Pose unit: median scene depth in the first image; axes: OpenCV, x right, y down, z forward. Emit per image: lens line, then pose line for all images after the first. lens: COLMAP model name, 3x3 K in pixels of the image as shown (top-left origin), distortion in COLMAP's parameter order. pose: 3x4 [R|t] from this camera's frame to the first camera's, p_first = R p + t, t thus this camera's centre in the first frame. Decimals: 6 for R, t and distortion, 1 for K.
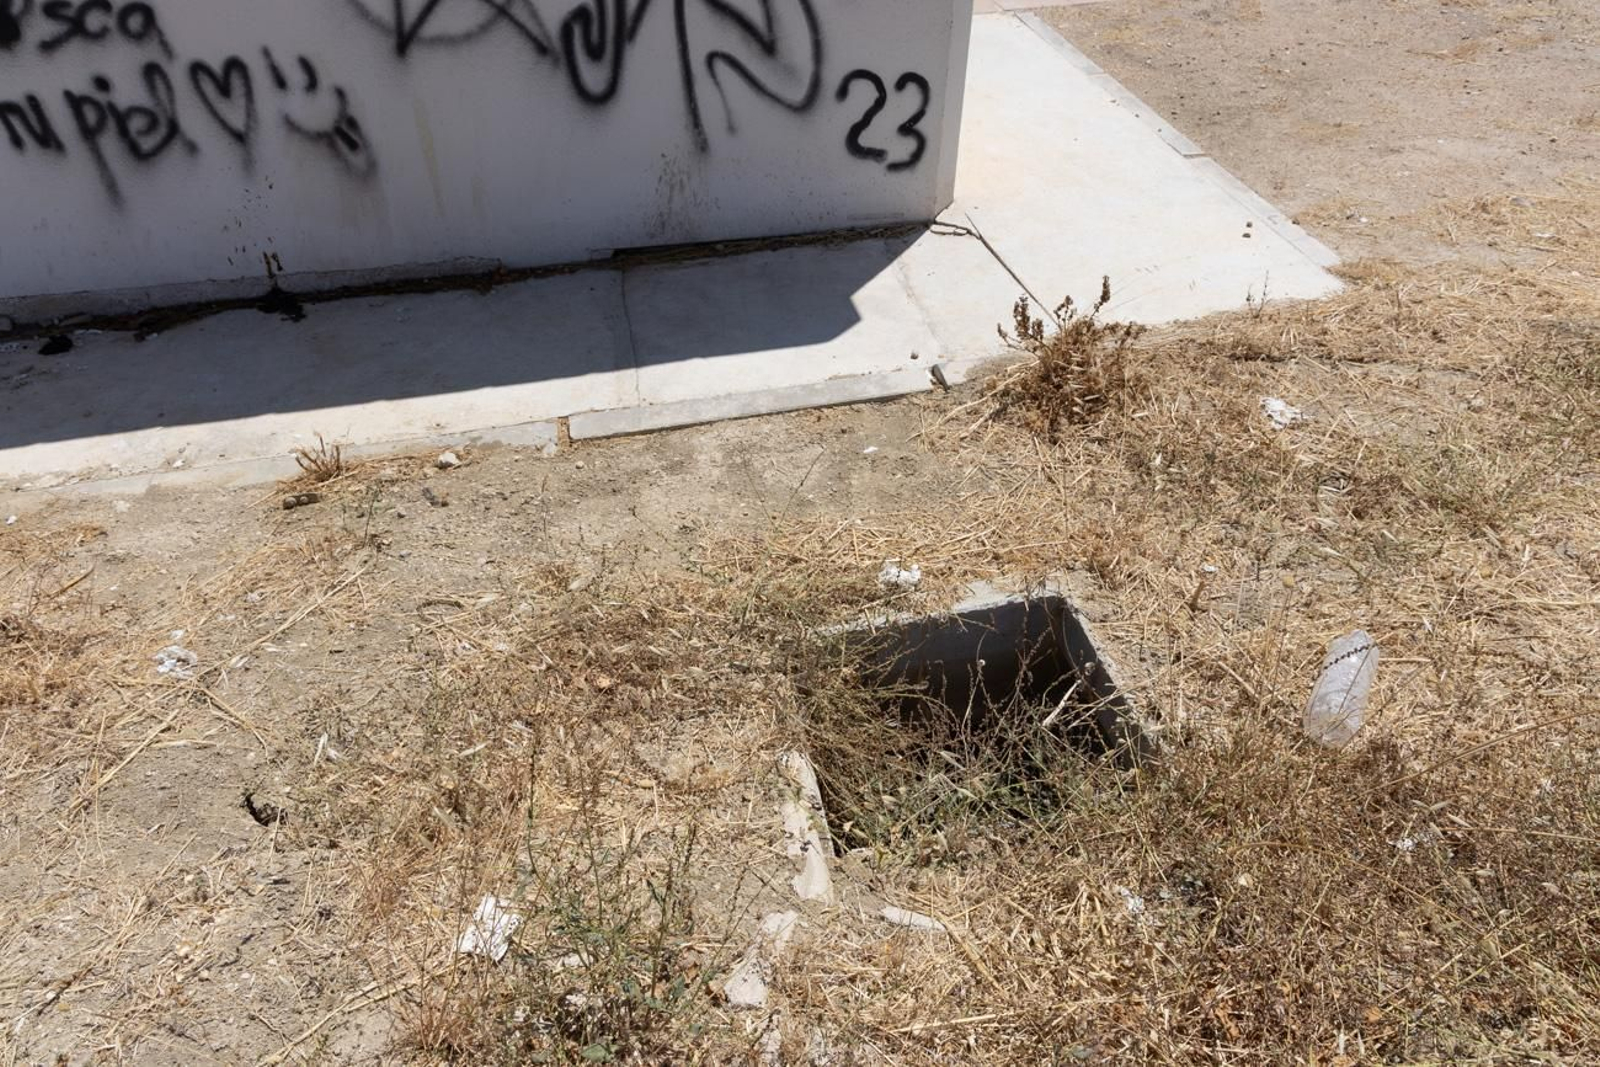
lens RADIAL K [[1073.2, 0, 788.8], [0, 1073.2, 525.4], [0, 0, 1]] dist [-0.001738, 0.003215]
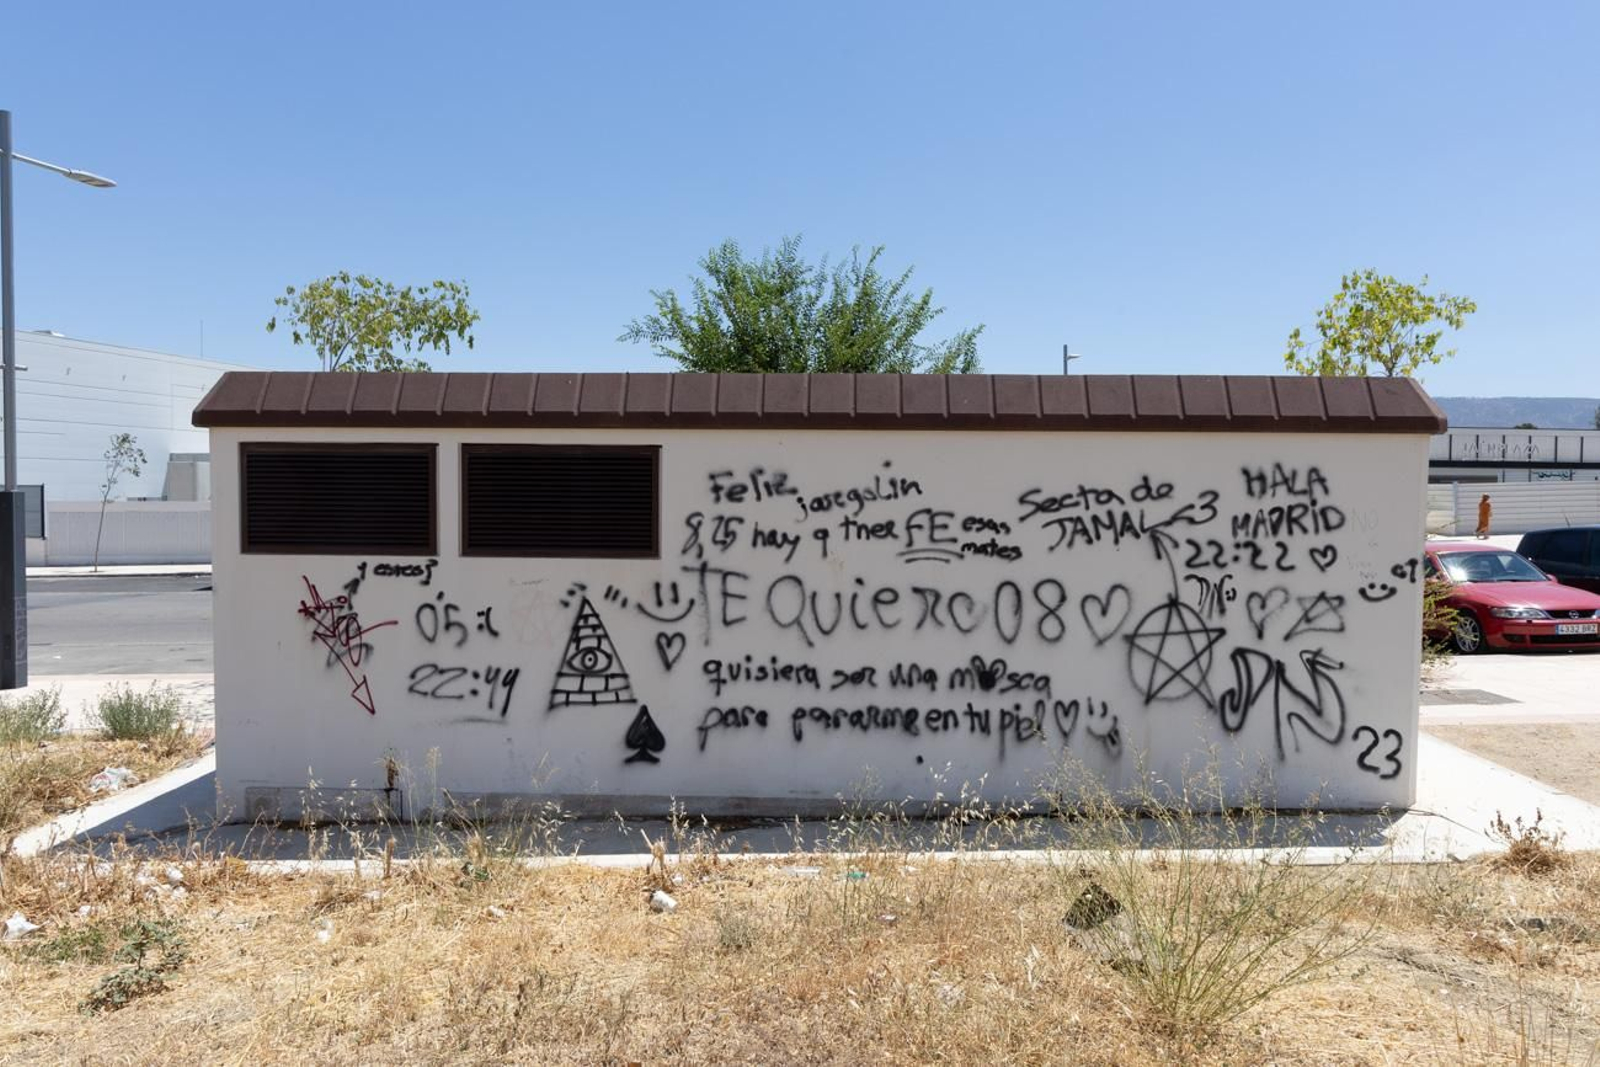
lens RADIAL K [[1073.2, 0, 808.7], [0, 1073.2, 526.0], [0, 0, 1]] dist [-0.001738, 0.003215]
pose [[0.975065, 0.015957, -0.221344, -0.537205], [-0.149164, 0.785621, -0.600458, 0.678351], [0.164311, 0.618503, 0.768412, -1.000732]]
